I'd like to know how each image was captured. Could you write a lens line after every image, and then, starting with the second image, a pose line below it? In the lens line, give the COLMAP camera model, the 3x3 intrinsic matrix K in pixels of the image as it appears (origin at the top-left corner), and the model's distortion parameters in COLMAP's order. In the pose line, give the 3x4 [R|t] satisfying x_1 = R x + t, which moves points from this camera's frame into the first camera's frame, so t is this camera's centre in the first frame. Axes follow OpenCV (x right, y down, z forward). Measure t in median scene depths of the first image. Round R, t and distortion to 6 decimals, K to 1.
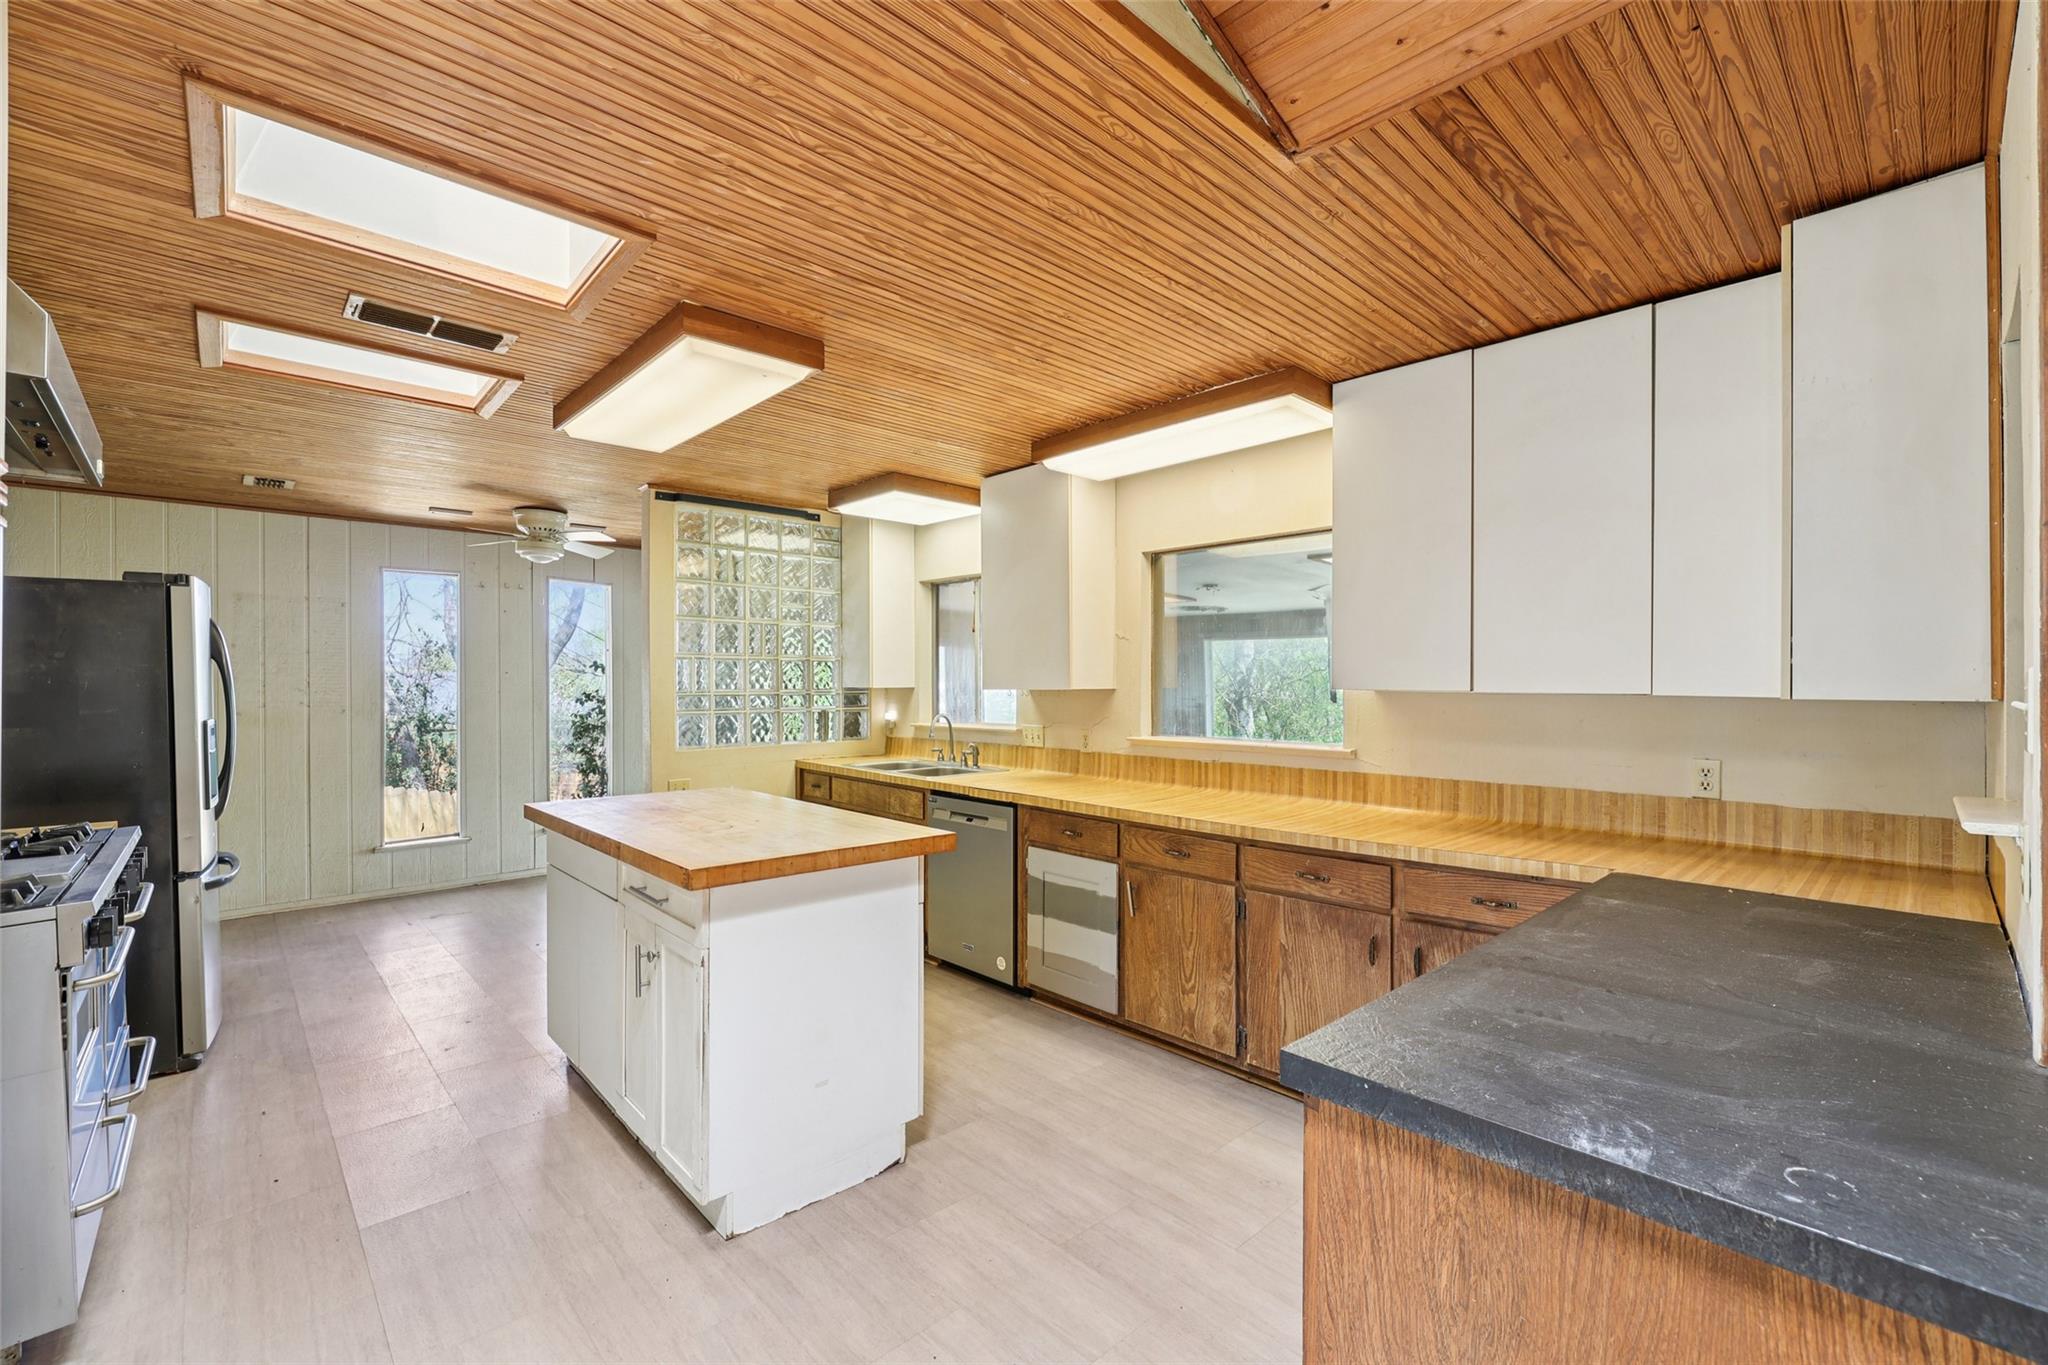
lens RADIAL K [[860.3, 0, 1051.0], [0, 860.3, 672.9], [0, 0, 1]] dist [-0.002210, 0.000470]
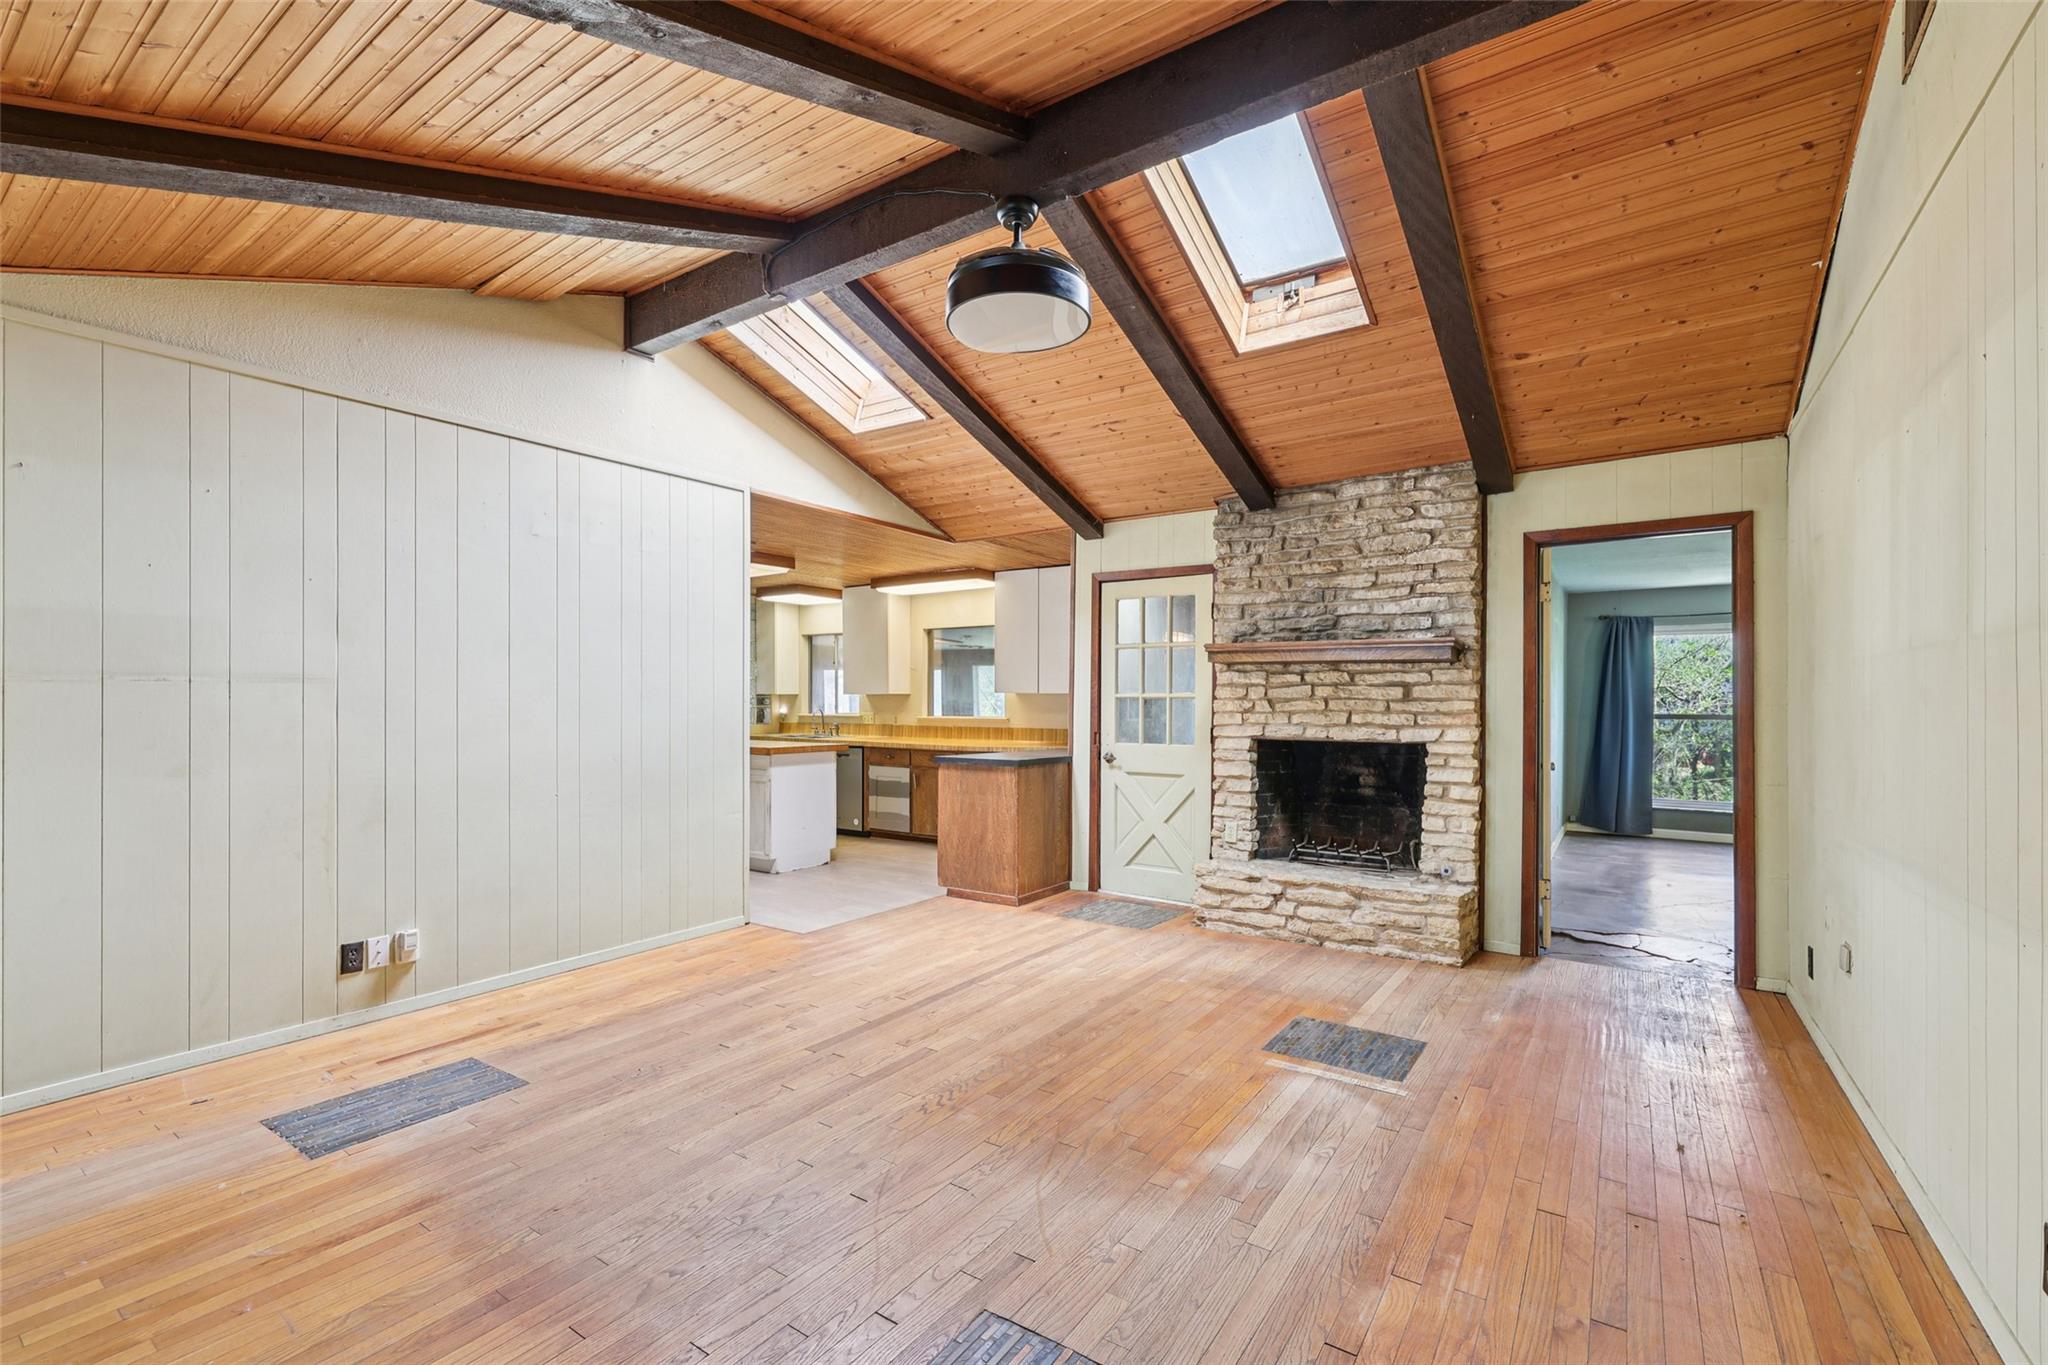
lens RADIAL K [[867.3, 0, 1036.8], [0, 867.3, 706.3], [0, 0, 1]] dist [-0.000166, 0.000107]
pose [[0.978919, -0.001455, 0.204244, -0.065336], [-0.002698, 0.999795, 0.020051, 0.006514], [-0.204231, -0.020179, 0.978715, -1.359791]]
